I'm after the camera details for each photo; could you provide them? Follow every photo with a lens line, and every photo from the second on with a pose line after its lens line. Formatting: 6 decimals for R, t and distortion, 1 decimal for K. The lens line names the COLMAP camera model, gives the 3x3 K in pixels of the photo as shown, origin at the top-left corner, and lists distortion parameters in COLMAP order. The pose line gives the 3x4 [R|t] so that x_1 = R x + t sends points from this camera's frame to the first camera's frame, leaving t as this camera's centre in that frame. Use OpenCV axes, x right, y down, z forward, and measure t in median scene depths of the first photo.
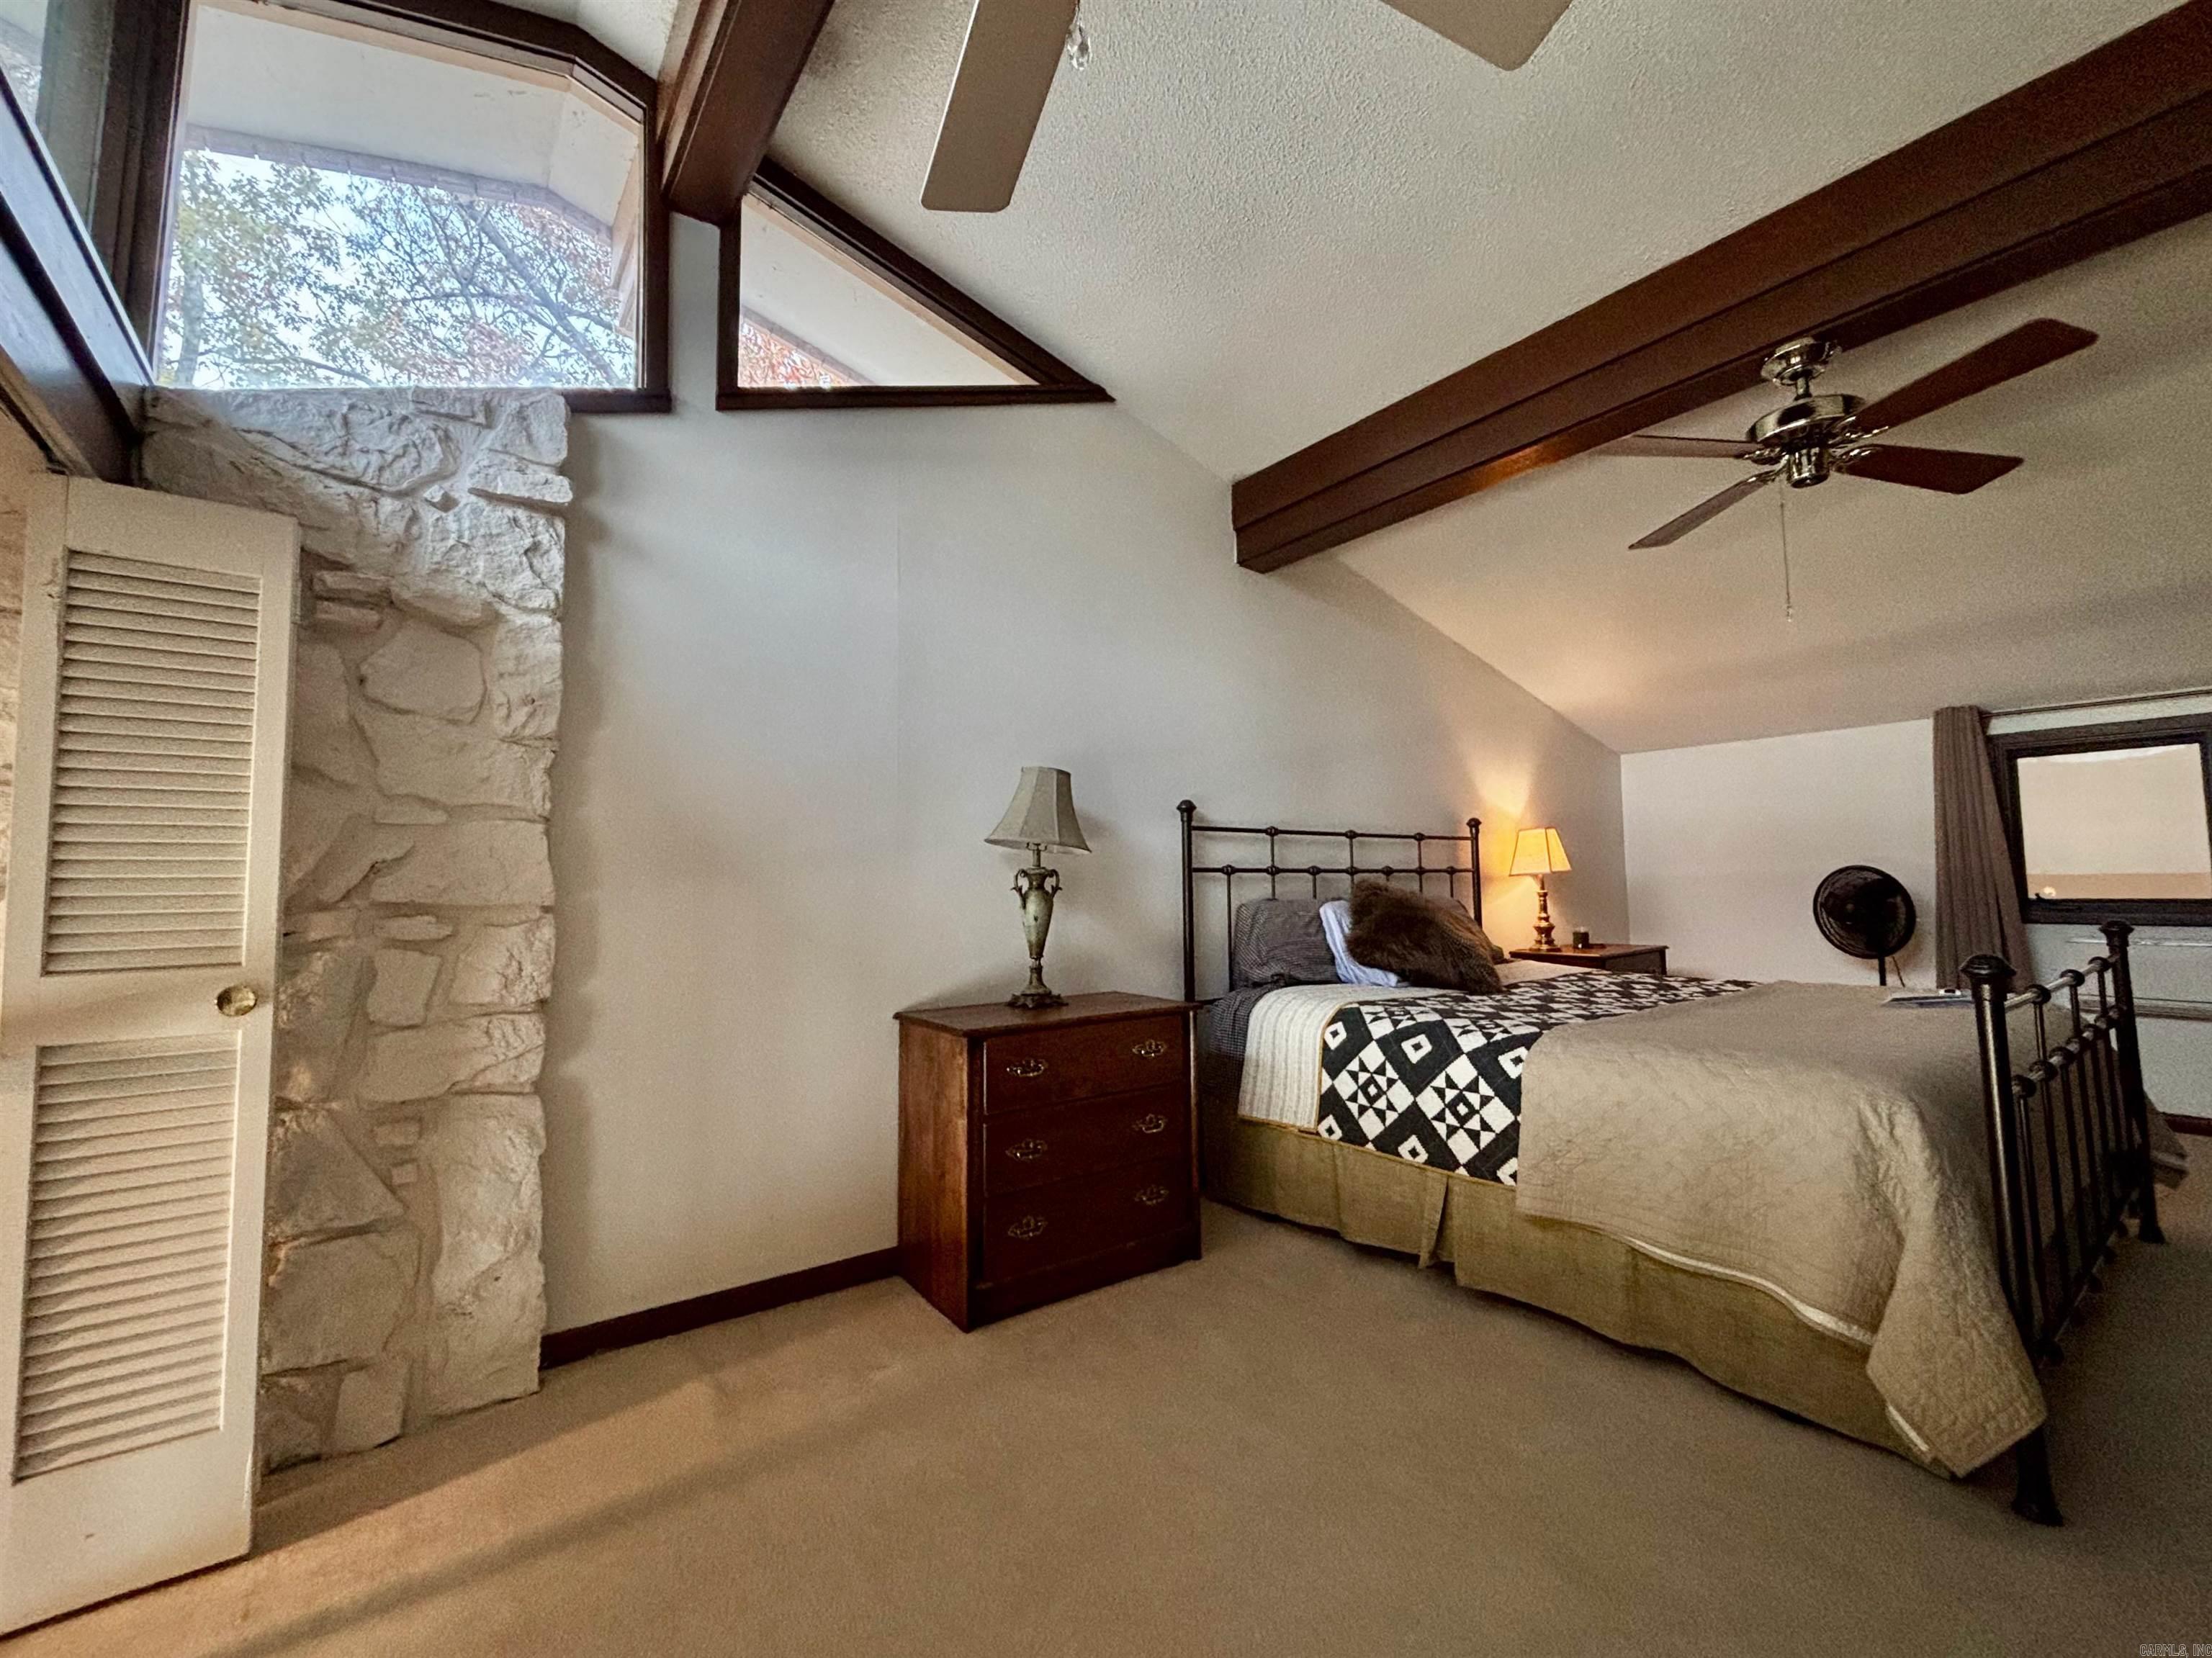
lens RADIAL K [[915.2, 0, 1106.0], [0, 915.2, 829.0], [0, 0, 1]] dist [-0.000245, 0.000244]
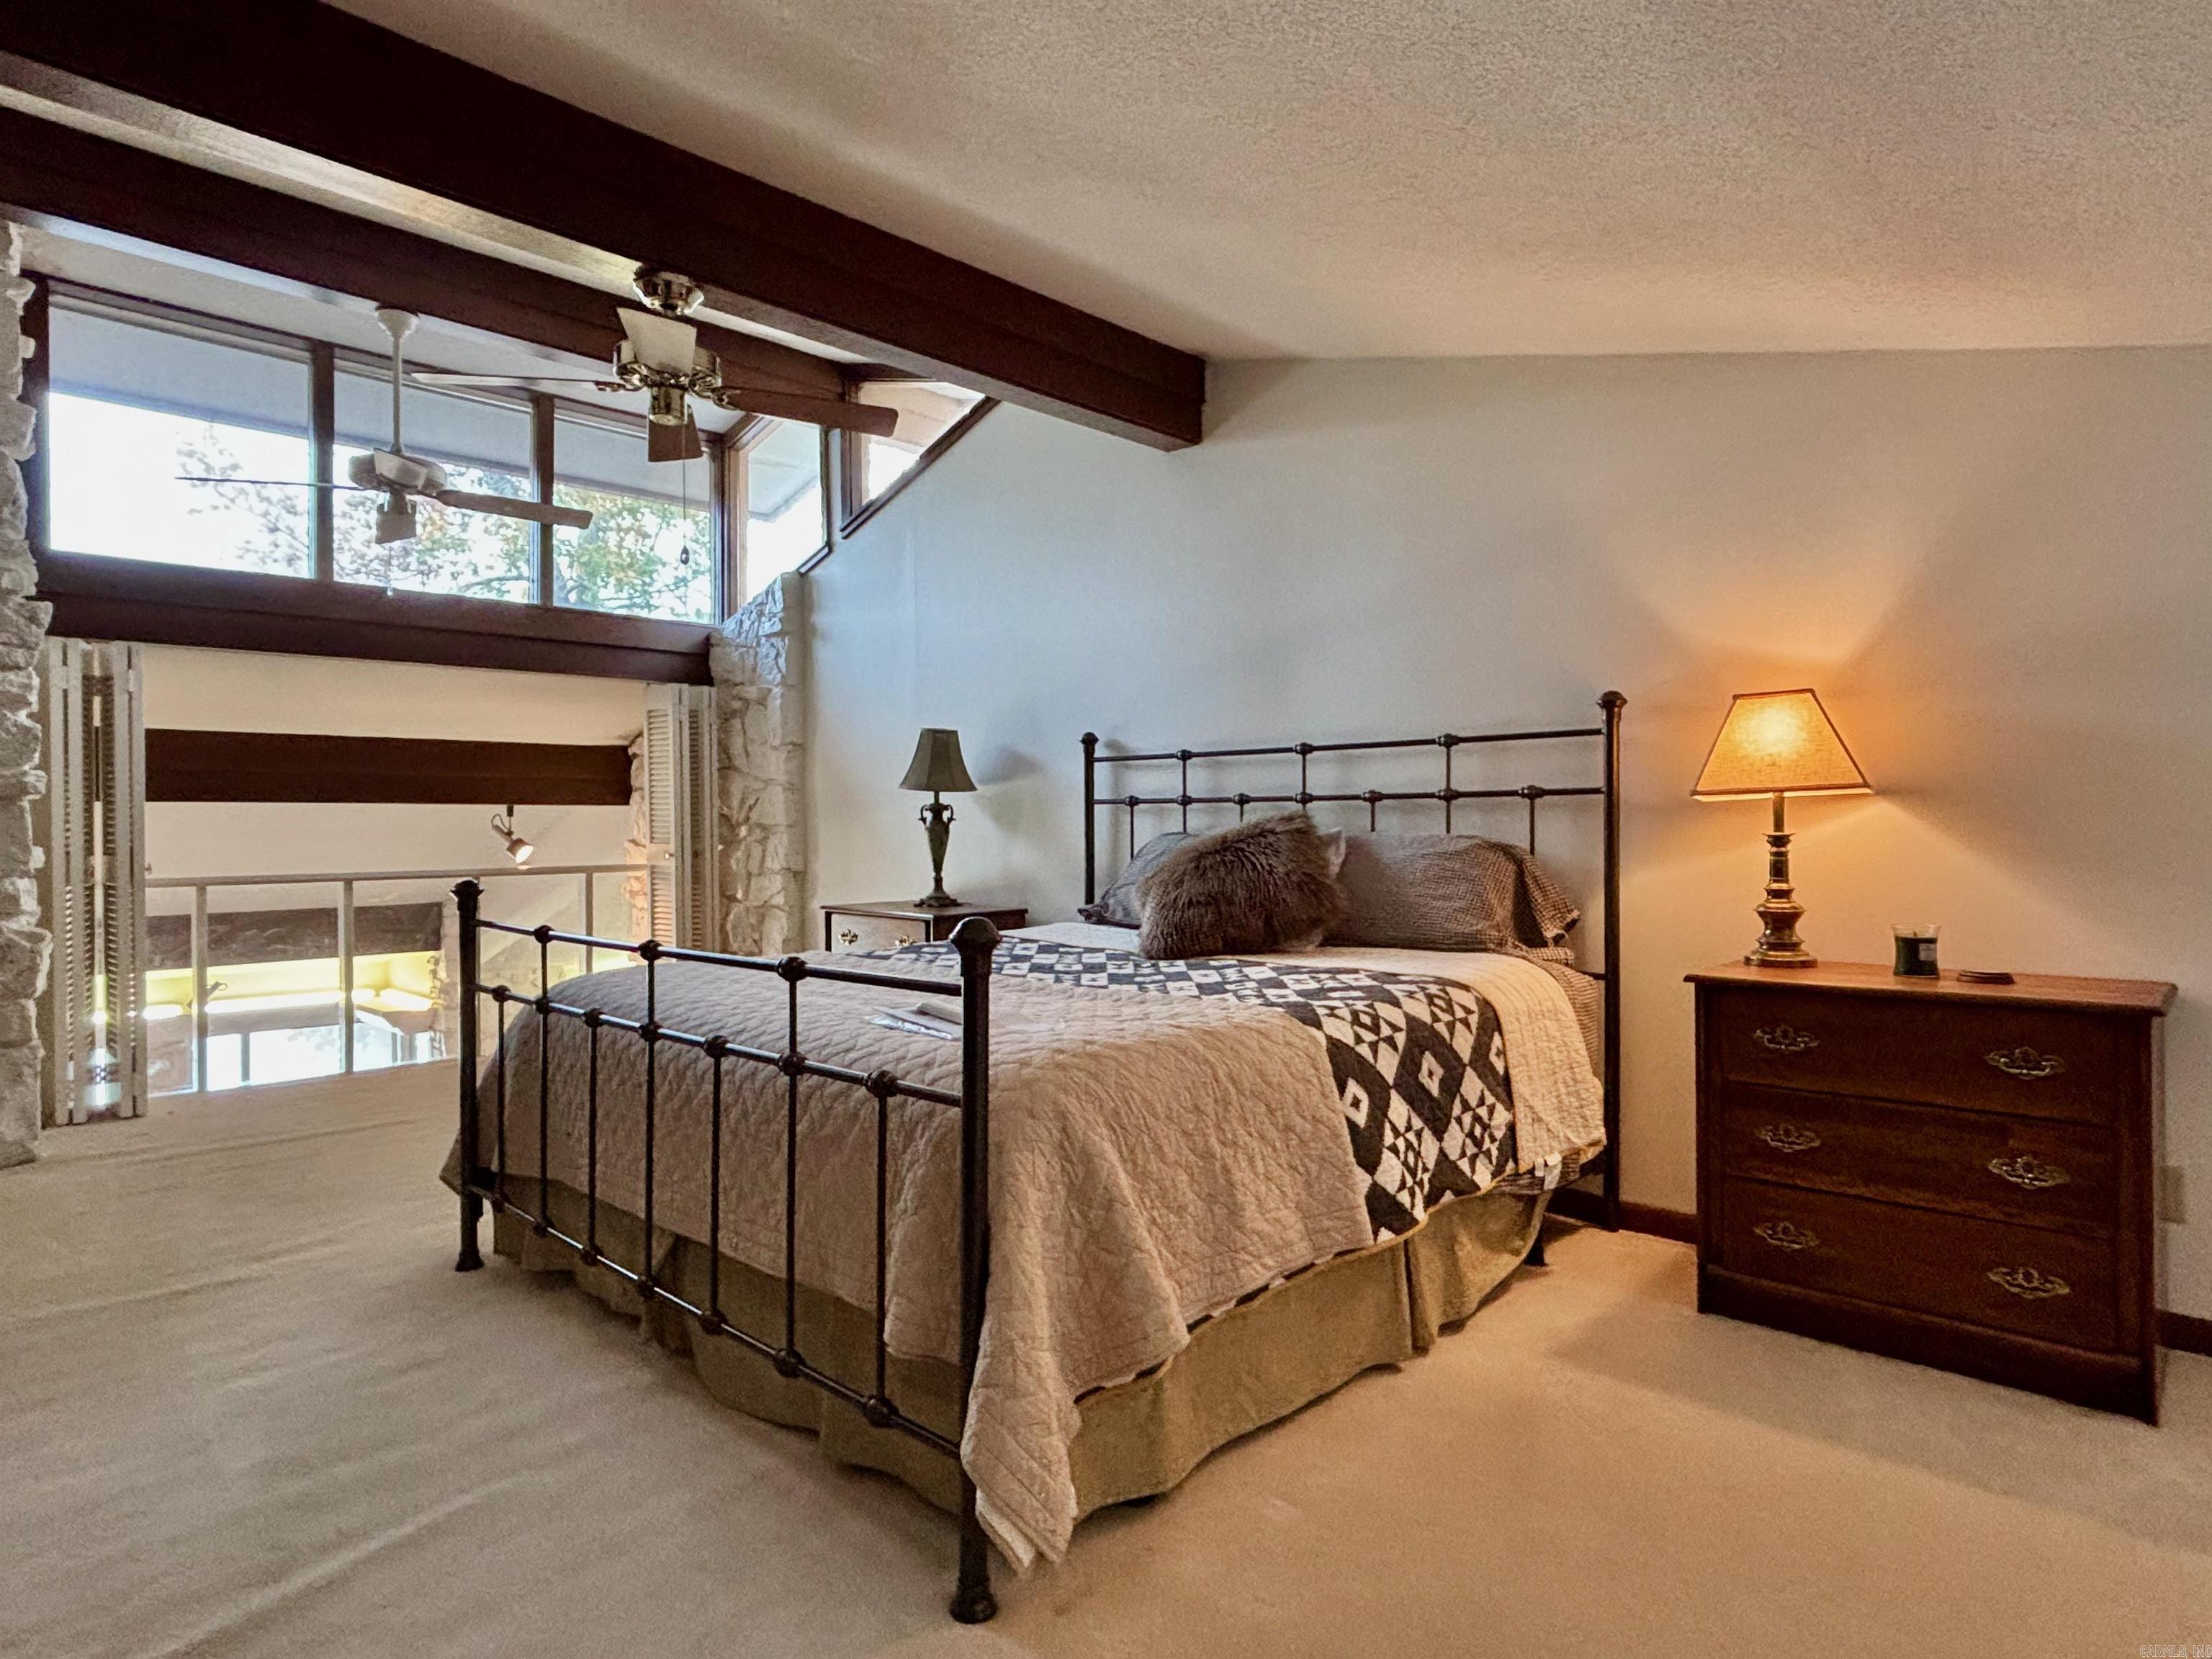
lens RADIAL K [[1226.0, 0, 1110.2], [0, 1226.0, 823.2], [0, 0, 1]] dist [0.016474, -0.020130]
pose [[0.160912, -0.010020, -0.986918, 1.894535], [0.040396, 0.999177, -0.003558, 0.097949], [0.986142, -0.039296, 0.161185, 1.081955]]
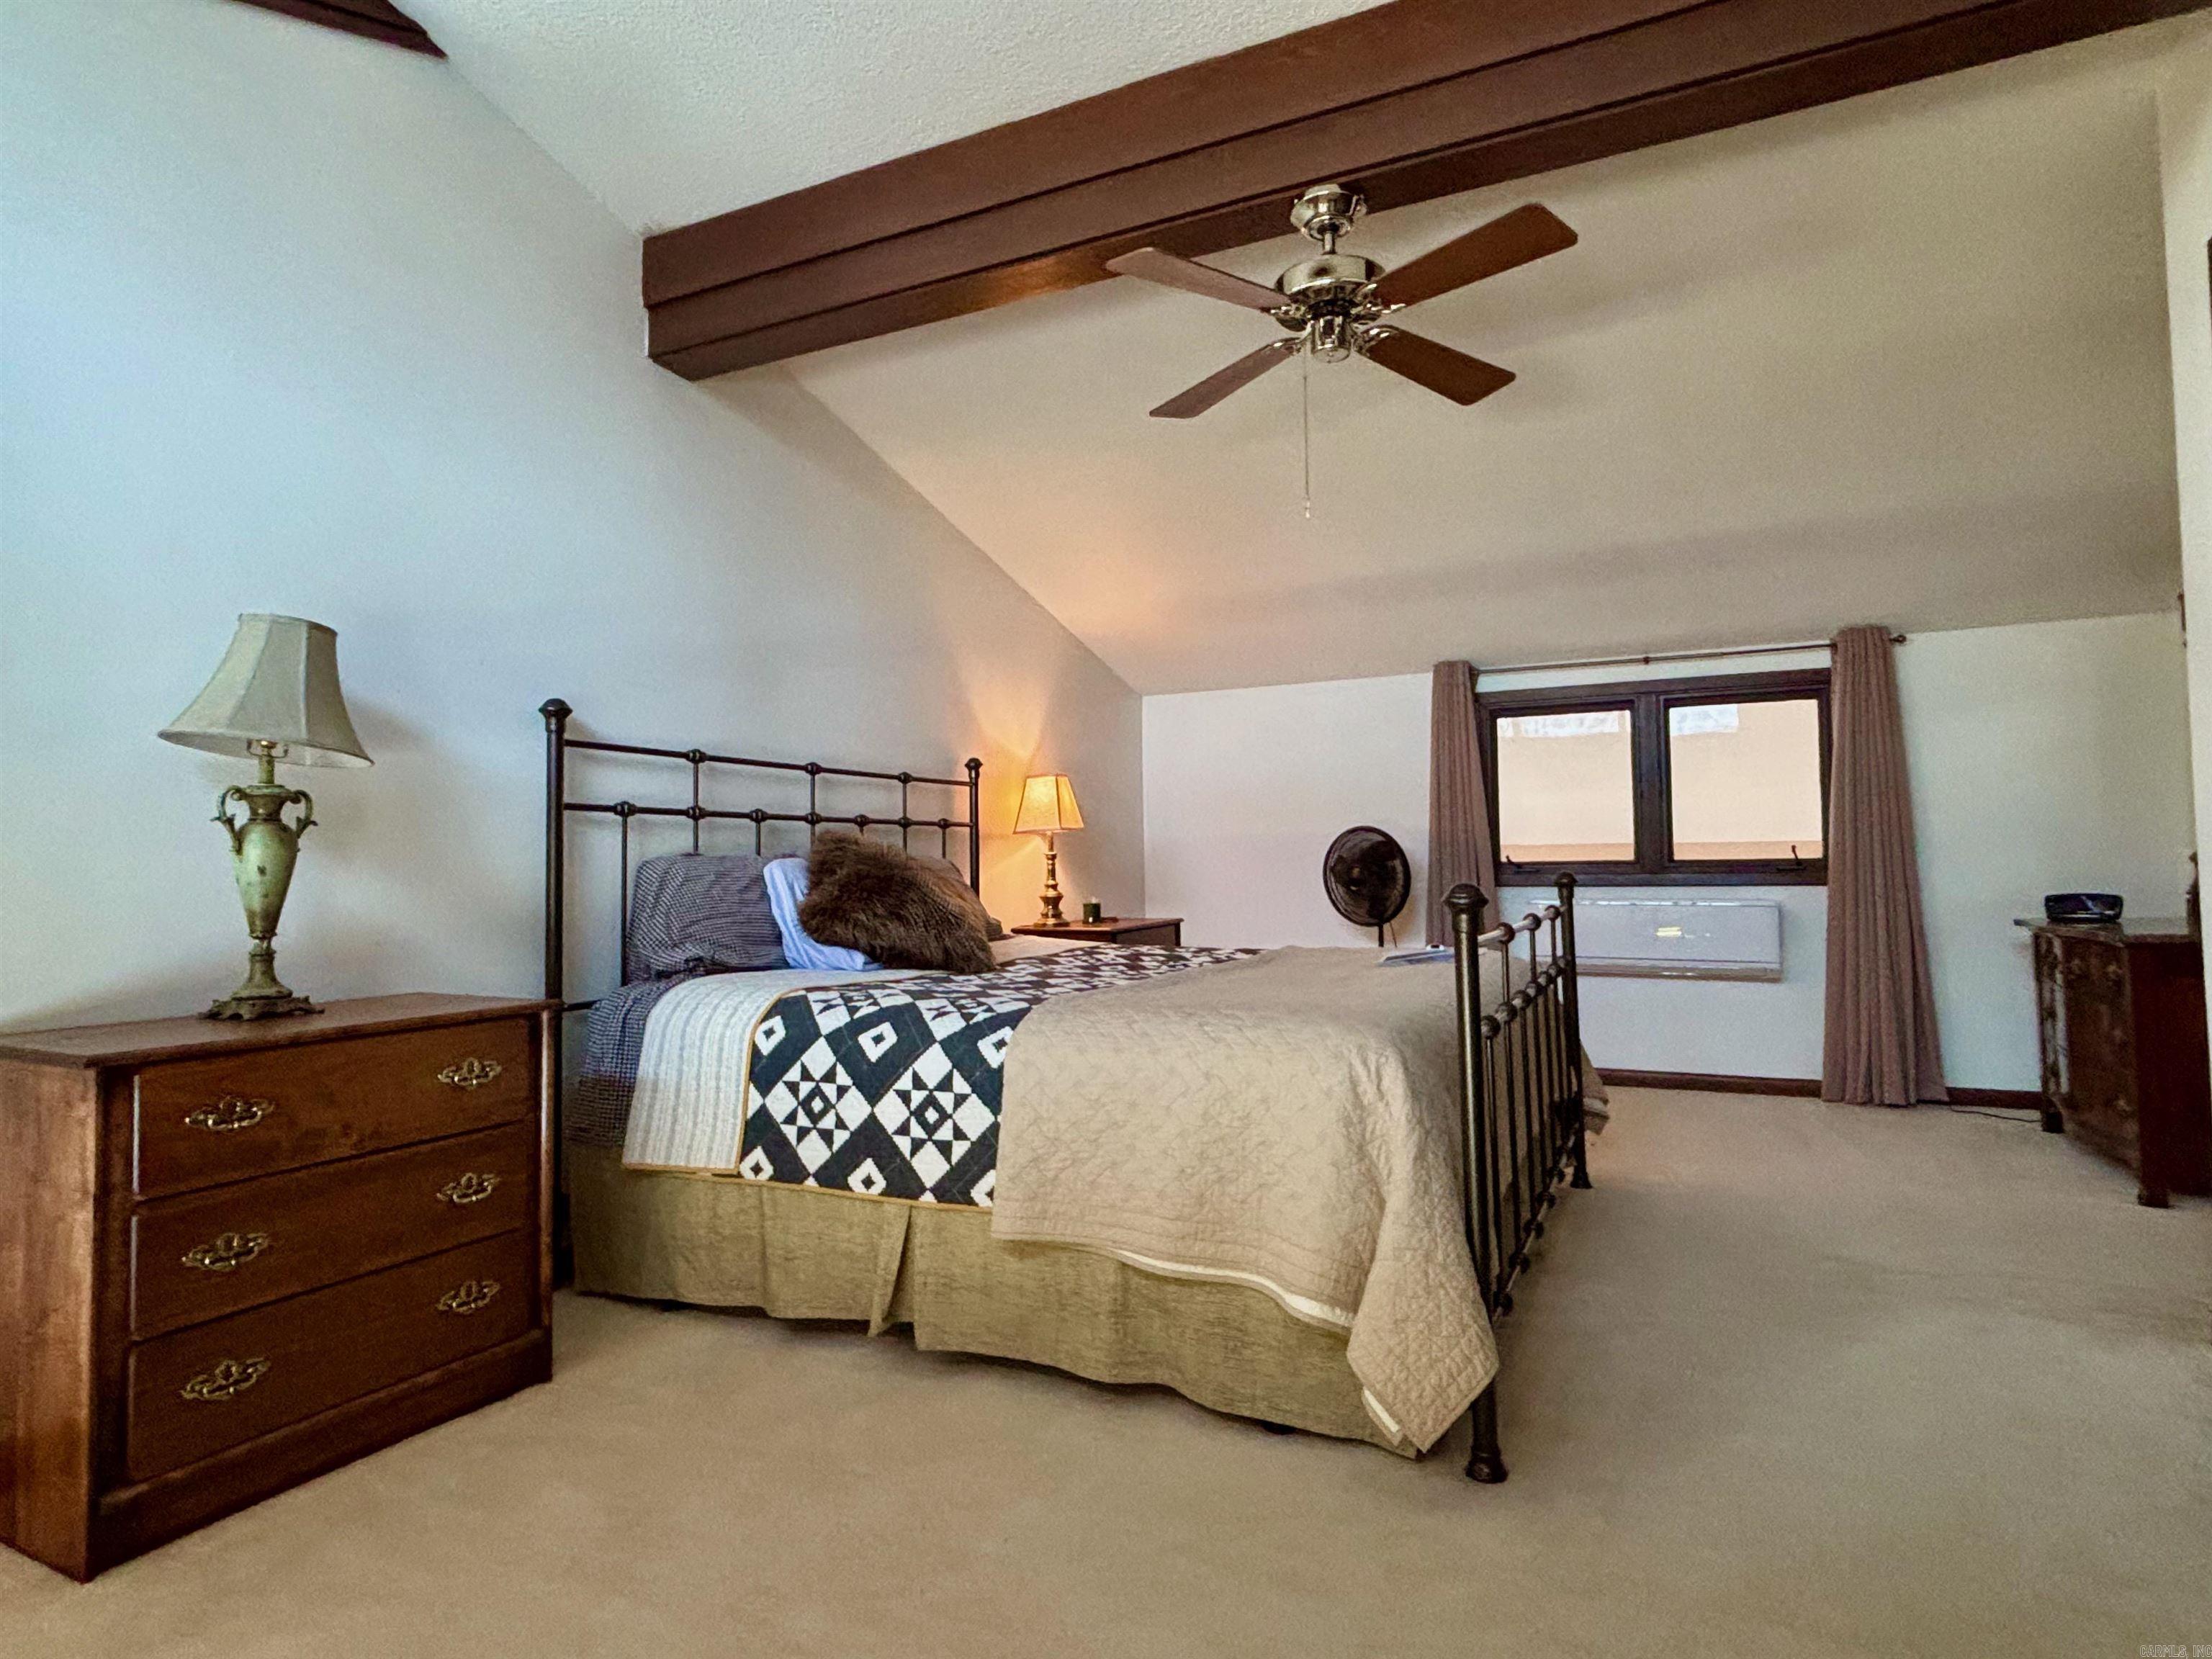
lens RADIAL K [[1222.6, 0, 1101.9], [0, 1222.6, 828.7], [0, 0, 1]] dist [0.052630, -0.064871]
pose [[0.889582, 0.016573, 0.456475, 0.046365], [-0.029079, 0.999369, 0.020384, 0.042807], [-0.455849, -0.031407, 0.889503, 0.045015]]
